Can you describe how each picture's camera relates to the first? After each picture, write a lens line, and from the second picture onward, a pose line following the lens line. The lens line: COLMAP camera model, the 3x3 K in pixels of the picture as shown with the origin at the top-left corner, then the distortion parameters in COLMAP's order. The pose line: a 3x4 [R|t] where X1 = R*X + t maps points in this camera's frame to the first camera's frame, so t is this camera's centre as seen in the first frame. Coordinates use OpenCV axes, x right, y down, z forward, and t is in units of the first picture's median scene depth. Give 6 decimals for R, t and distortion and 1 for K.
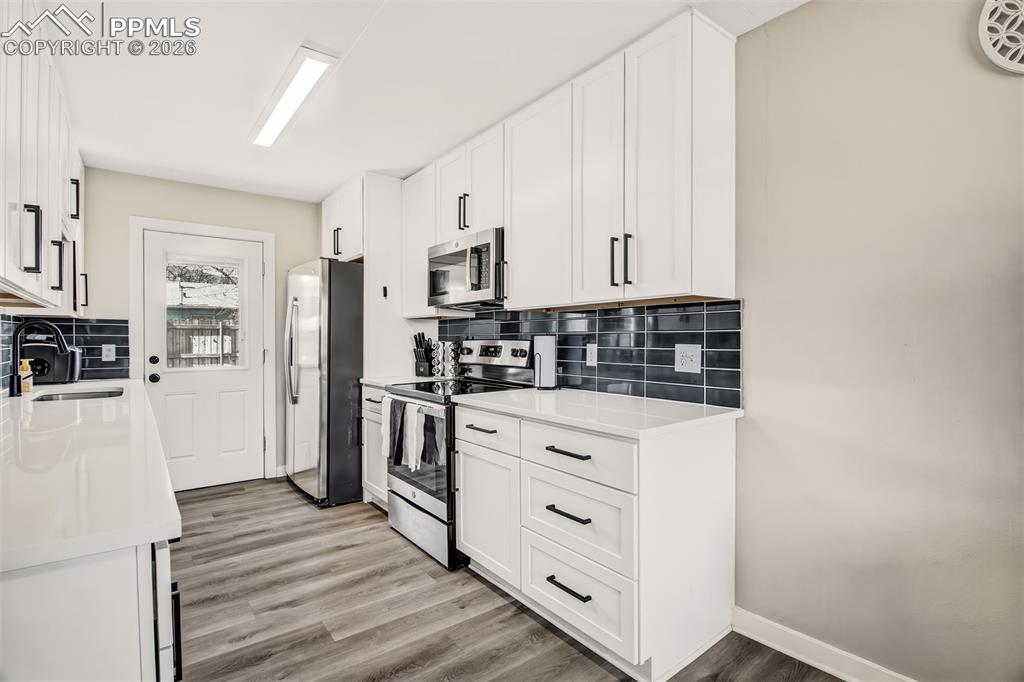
lens RADIAL K [[487.7, 0, 504.4], [0, 487.7, 341.9], [0, 0, 1]] dist [-0.002374, -0.008361]
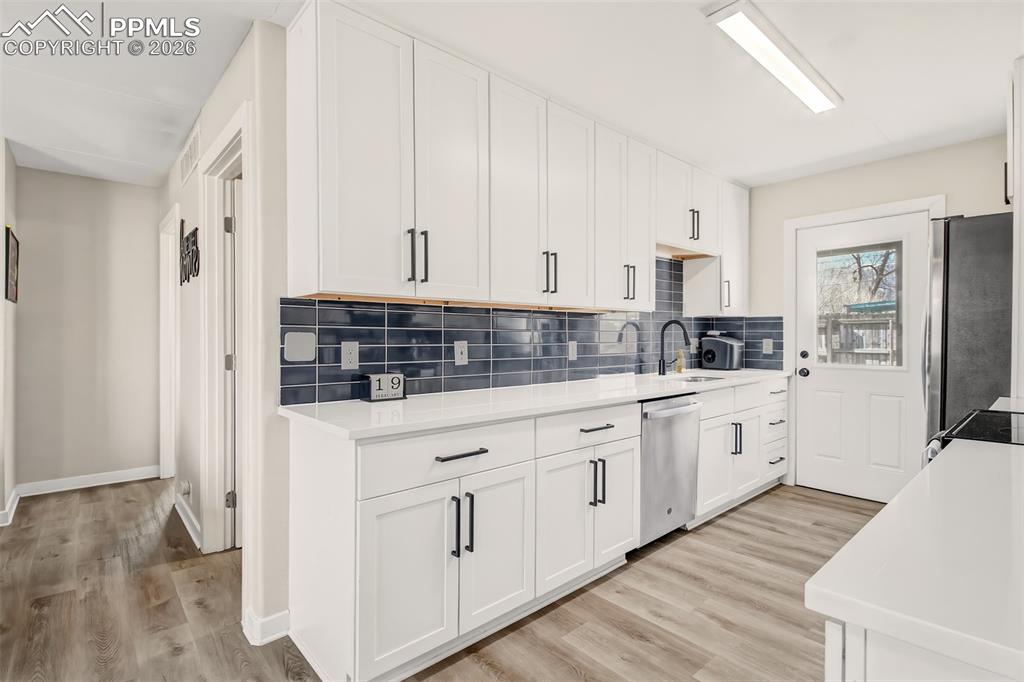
lens RADIAL K [[487.7, 0, 511.9], [0, 487.7, 337.1], [0, 0, 1]] dist [-0.002374, -0.008361]
pose [[0.074264, 0.005266, -0.997225, 0.358821], [-0.002632, 0.999984, 0.005085, -0.004683], [0.997235, 0.002247, 0.074276, 0.428836]]
